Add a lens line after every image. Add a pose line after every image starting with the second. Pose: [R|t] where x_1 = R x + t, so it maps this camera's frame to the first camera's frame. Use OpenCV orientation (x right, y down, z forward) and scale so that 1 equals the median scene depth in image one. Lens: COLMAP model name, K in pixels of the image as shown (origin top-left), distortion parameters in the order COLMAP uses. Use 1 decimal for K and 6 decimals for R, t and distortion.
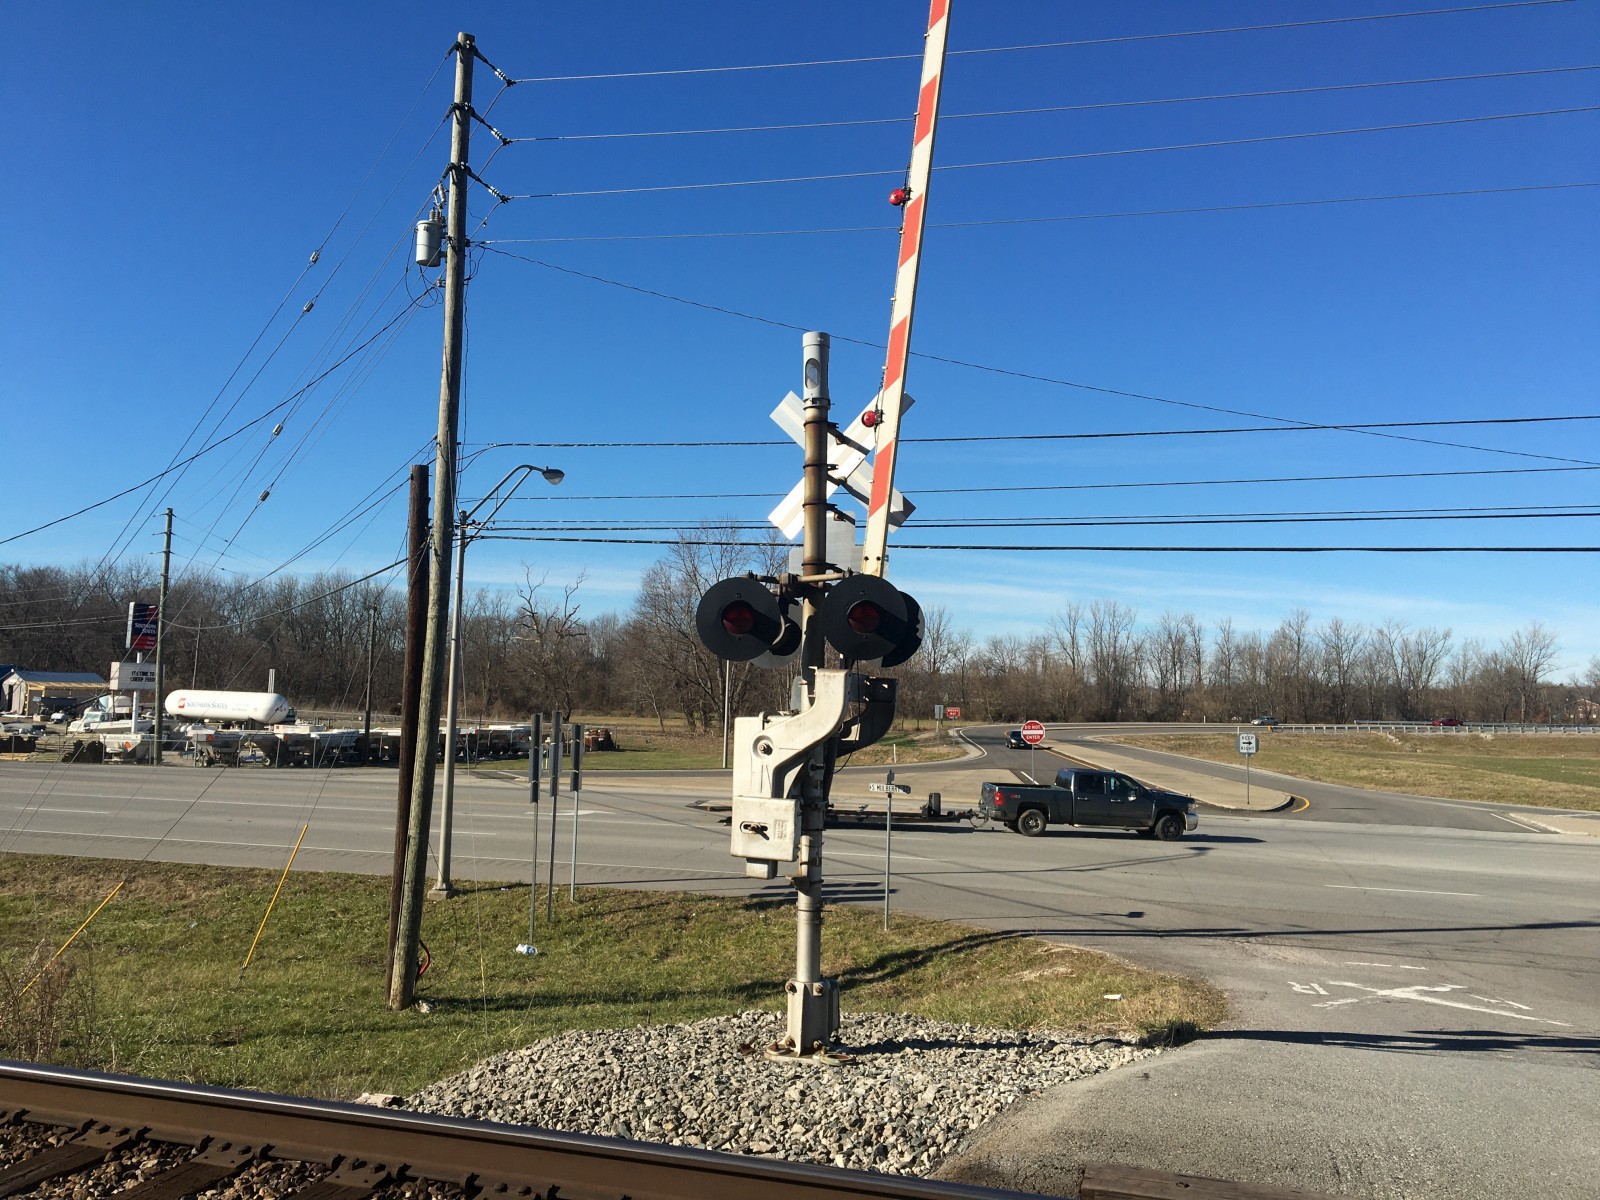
lens RADIAL K [[1351.4, 0, 831.3], [0, 1351.4, 573.6], [0, 0, 1]] dist [0.078213, -0.116861]
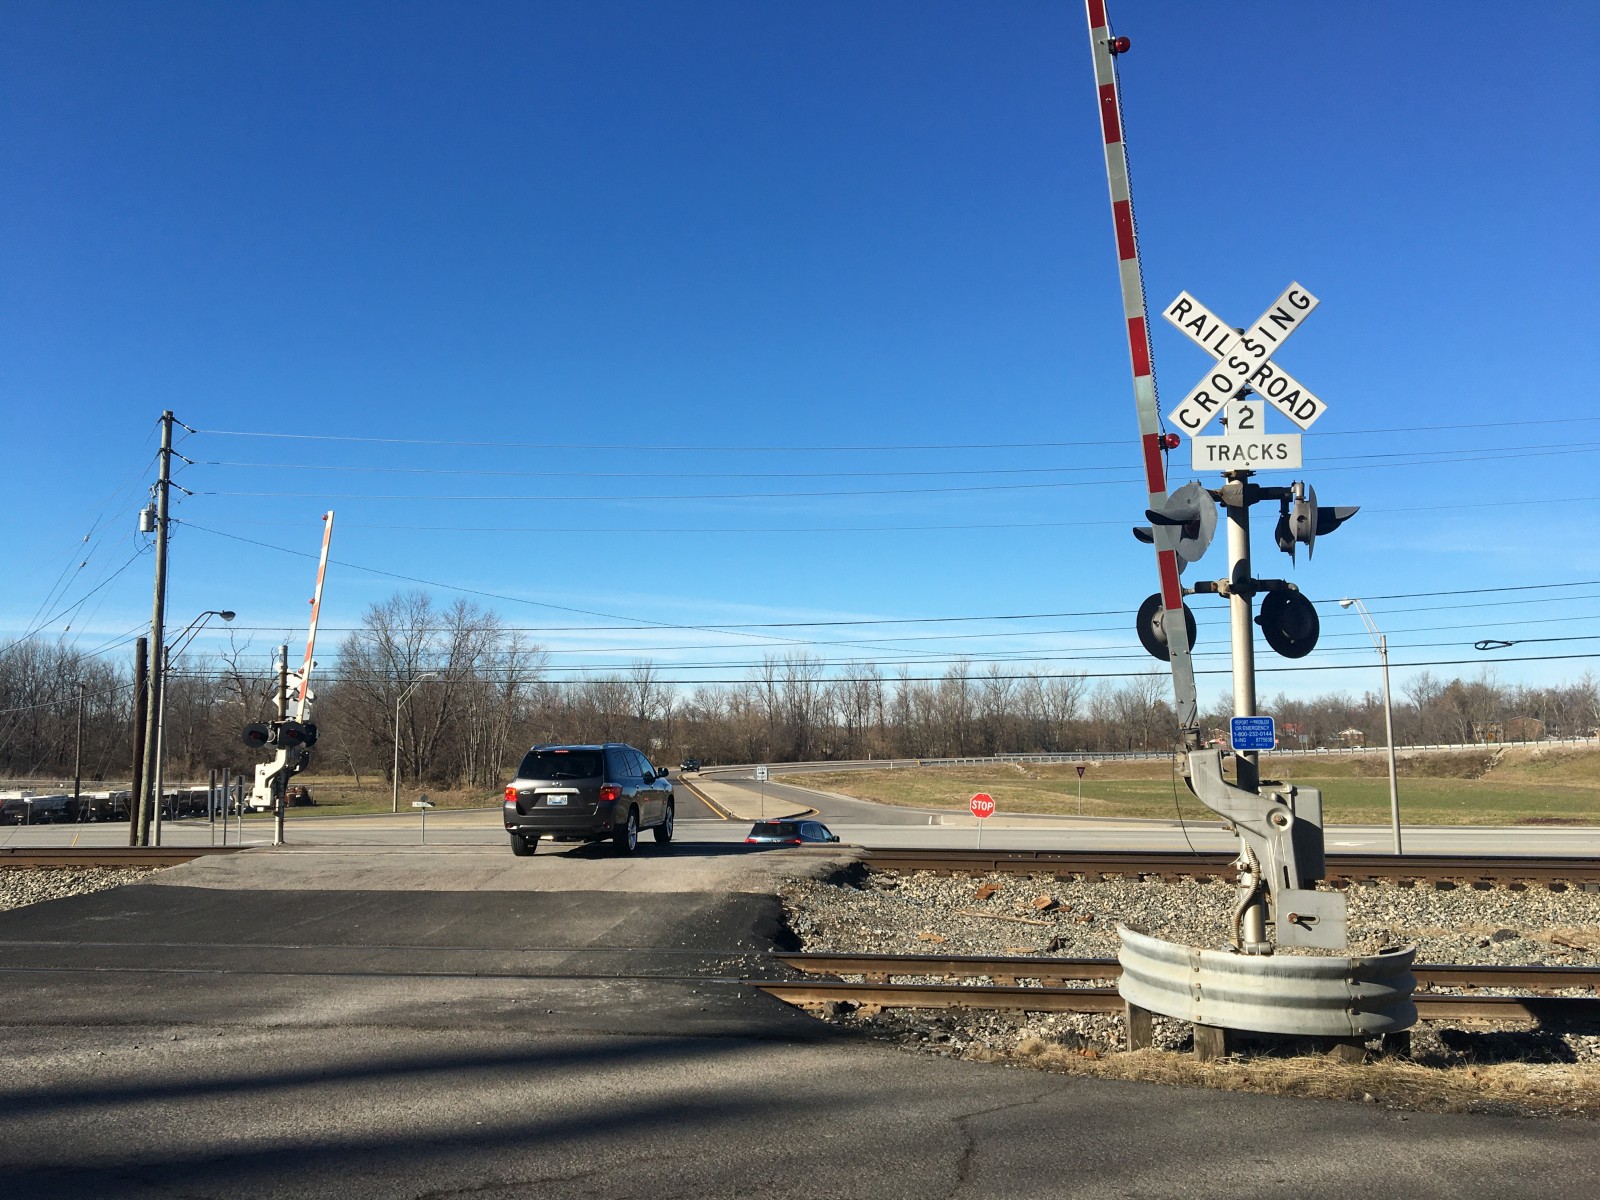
lens RADIAL K [[1351.4, 0, 780.2], [0, 1351.4, 581.5], [0, 0, 1]] dist [0.078213, -0.116861]
pose [[0.987228, -0.013653, 0.158730, 0.060501], [0.018226, 0.999459, -0.027387, -0.020329], [-0.158270, 0.029930, 0.986942, -0.225985]]
